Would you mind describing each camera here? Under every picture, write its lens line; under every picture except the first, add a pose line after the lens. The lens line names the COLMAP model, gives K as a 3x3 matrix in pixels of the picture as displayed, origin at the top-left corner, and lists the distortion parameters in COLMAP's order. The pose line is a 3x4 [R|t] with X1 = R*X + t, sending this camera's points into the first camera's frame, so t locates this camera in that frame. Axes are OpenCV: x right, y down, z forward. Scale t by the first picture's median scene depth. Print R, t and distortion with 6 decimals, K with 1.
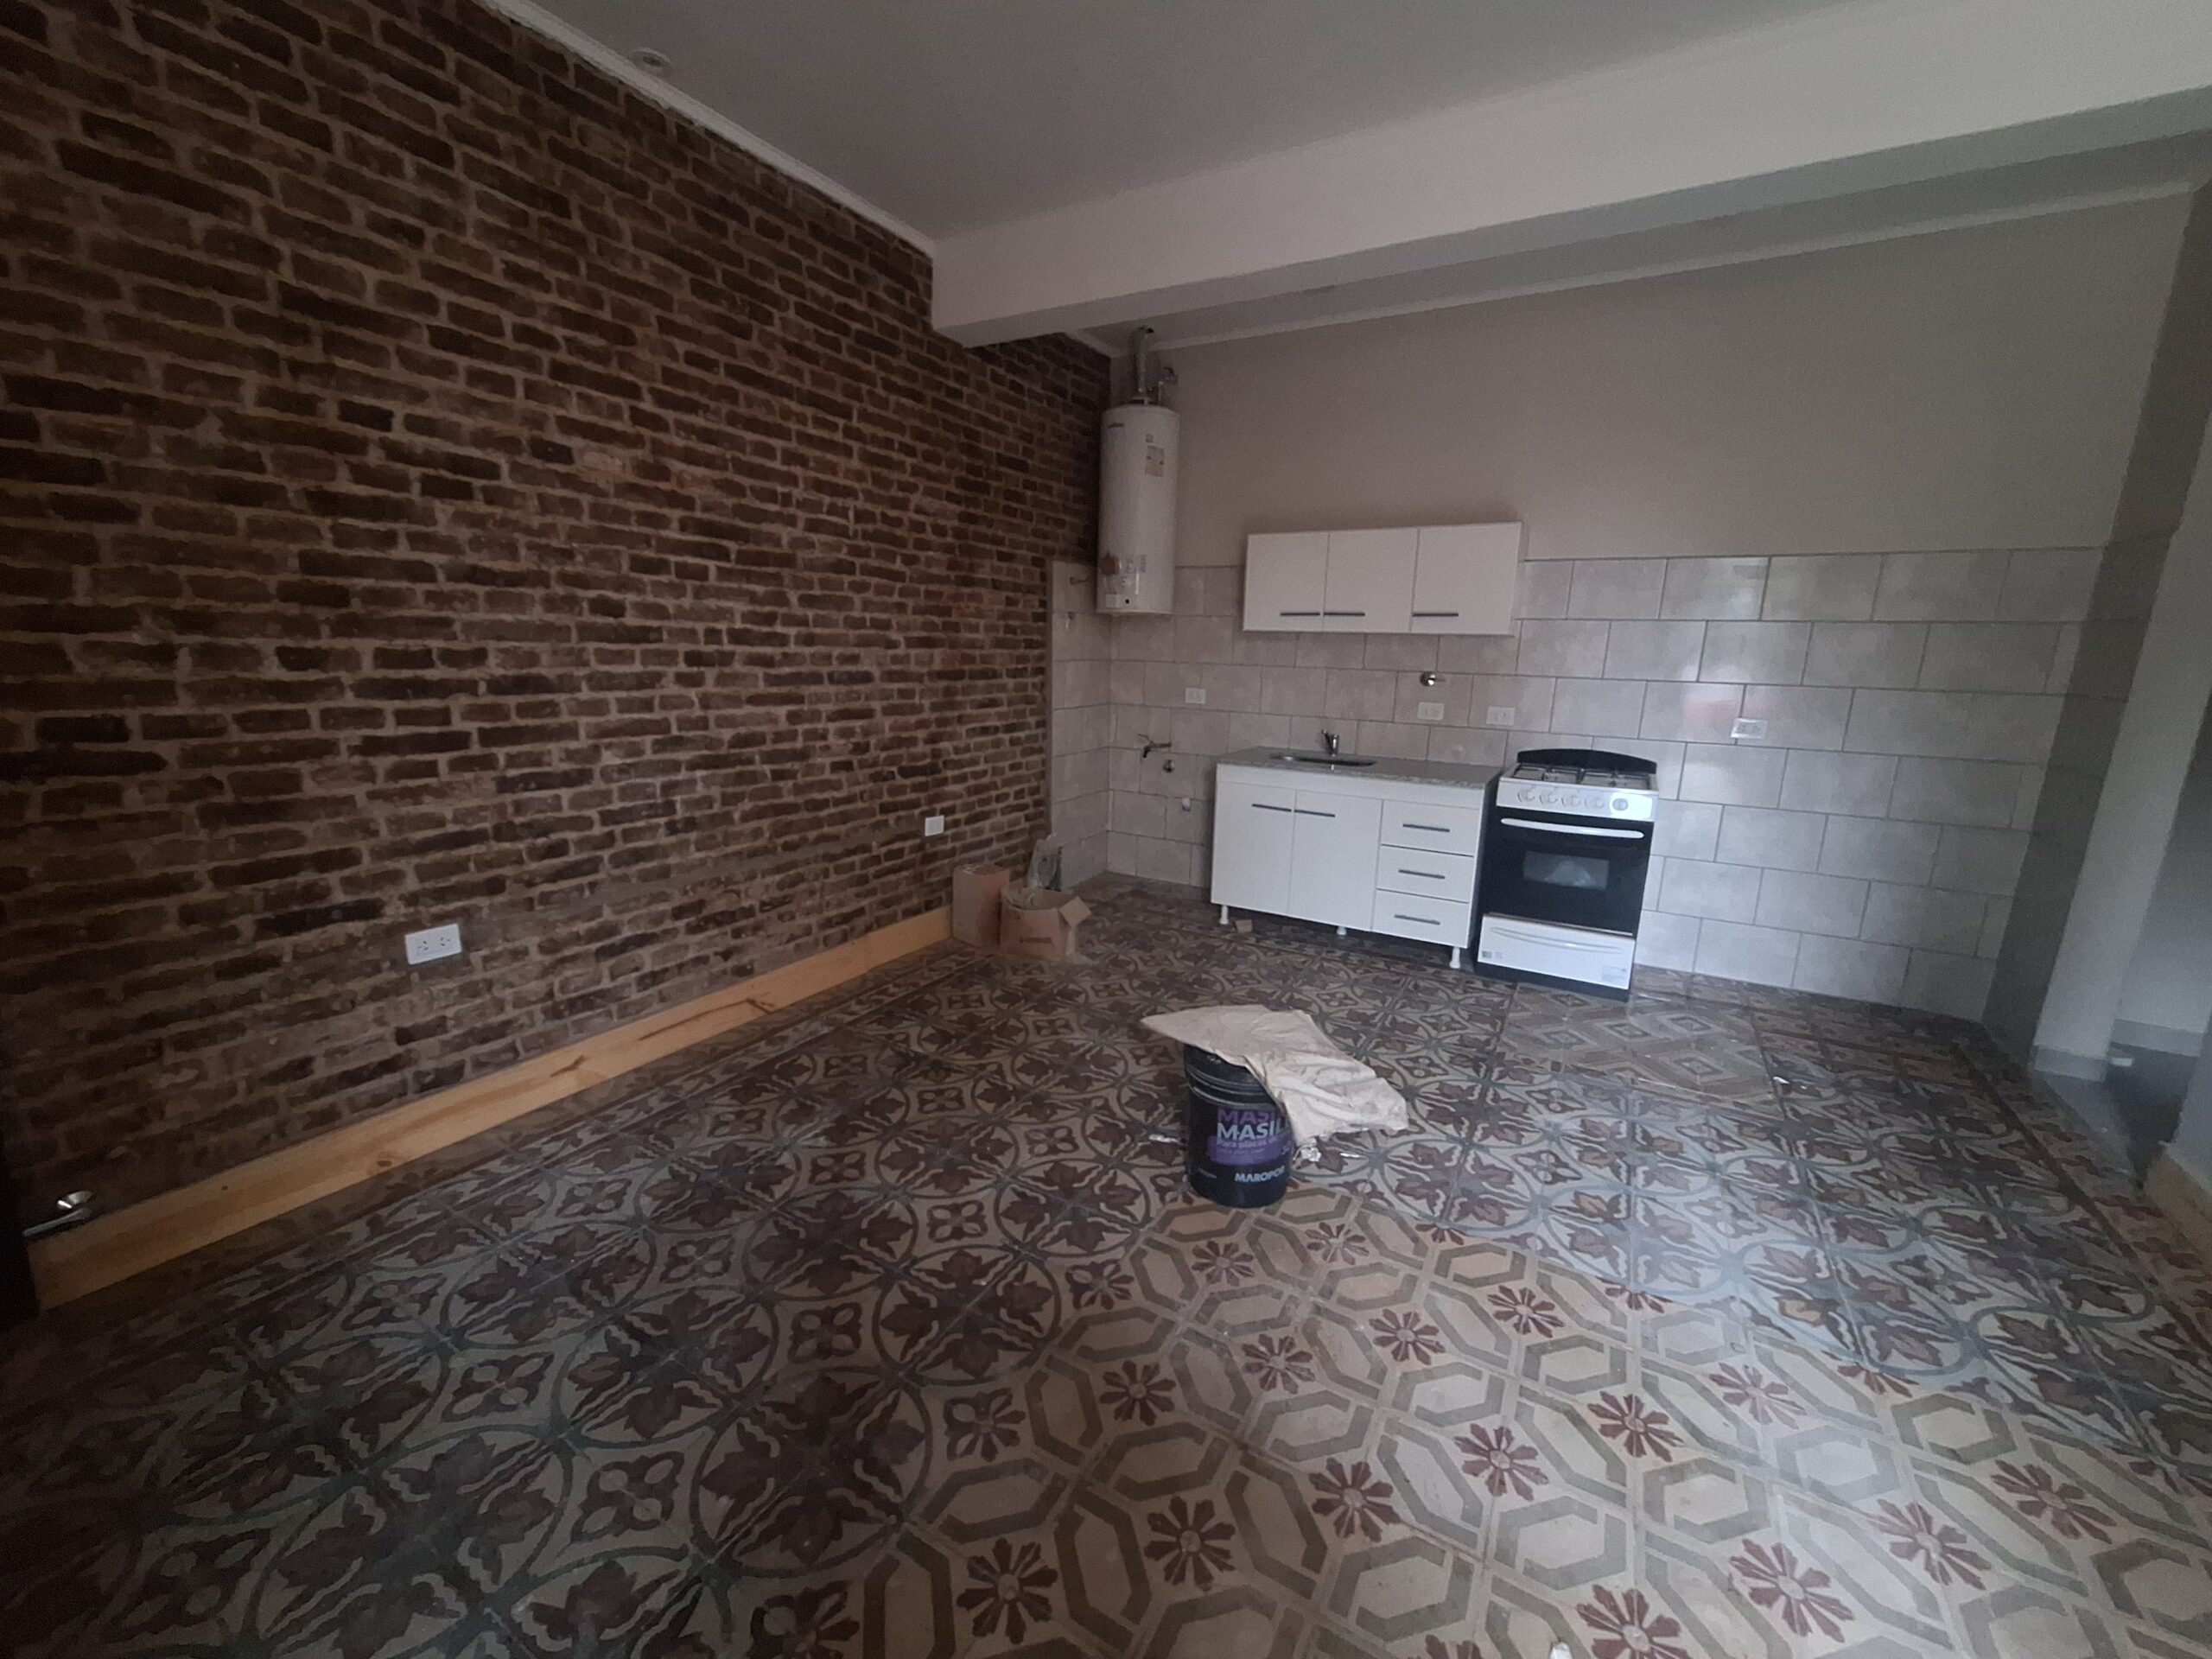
lens RADIAL K [[878.5, 0, 1118.3], [0, 878.5, 830.2], [0, 0, 1]] dist [-0.000897, -0.000064]
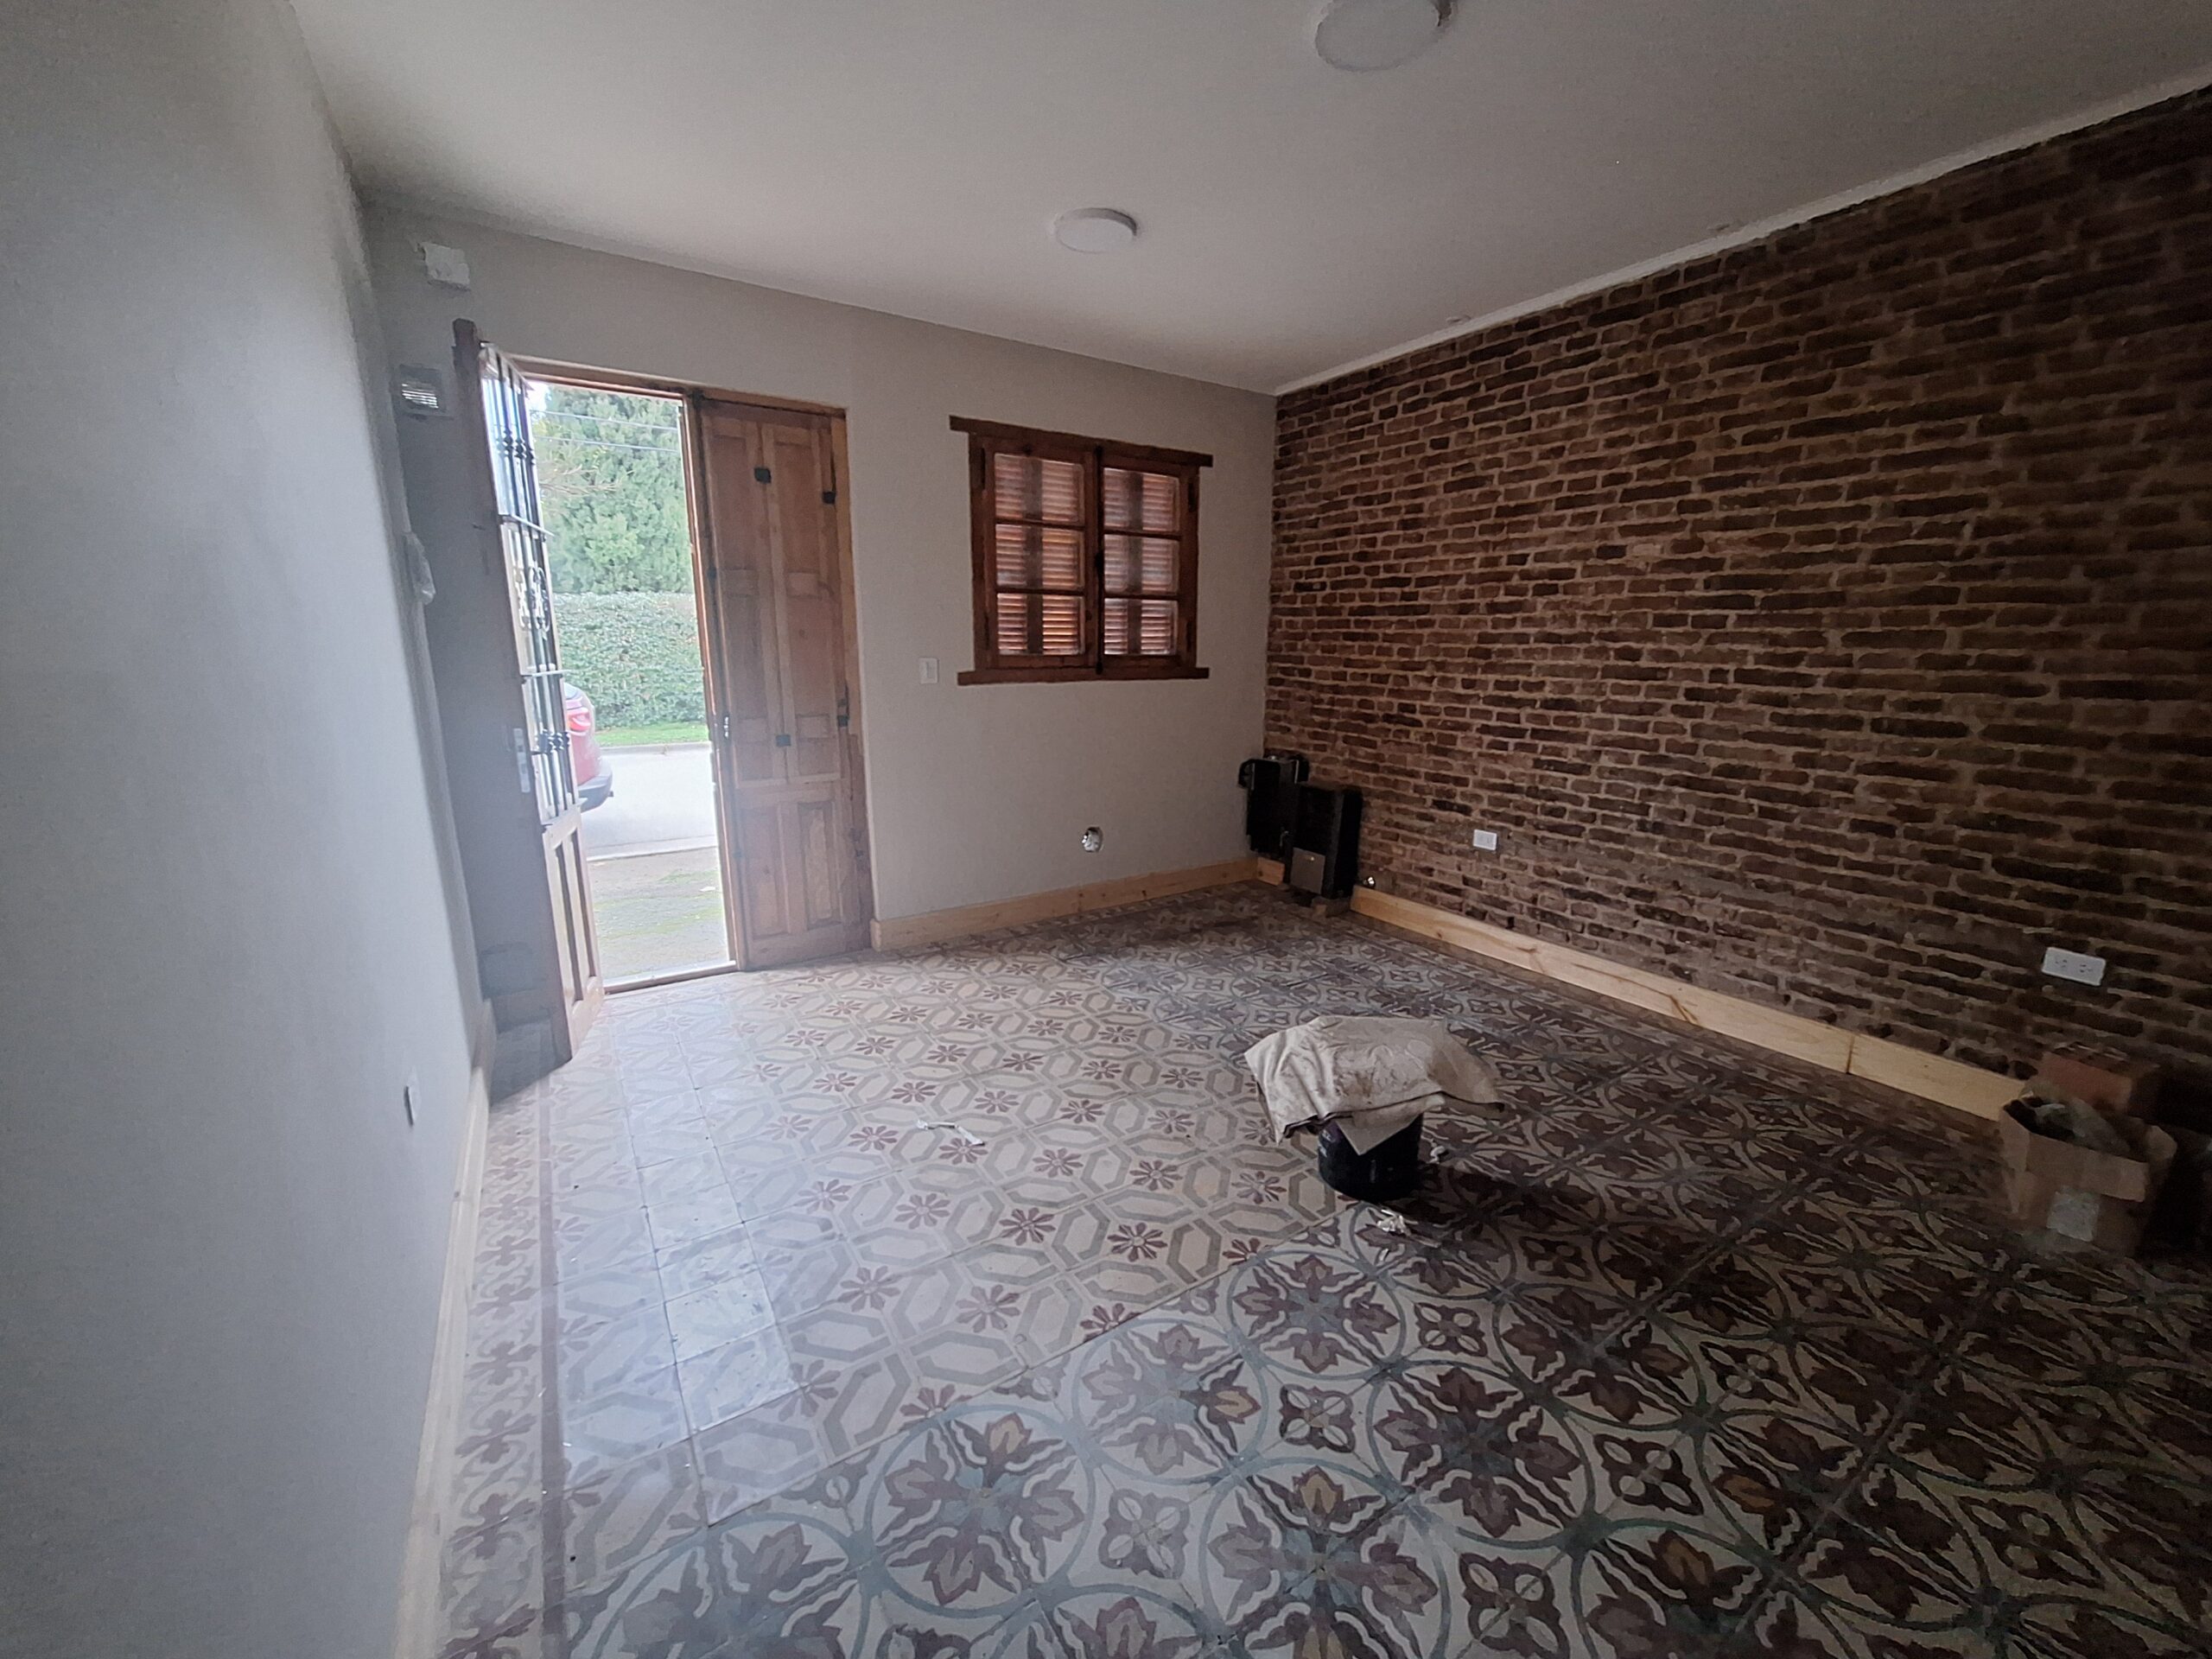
lens RADIAL K [[878.5, 0, 1116.1], [0, 878.5, 828.2], [0, 0, 1]] dist [-0.000897, -0.000064]
pose [[-0.460251, 0.154849, -0.874180, 1.098770], [-0.200244, 0.941190, 0.272147, -0.222679], [0.864911, 0.300305, -0.402176, 0.994088]]
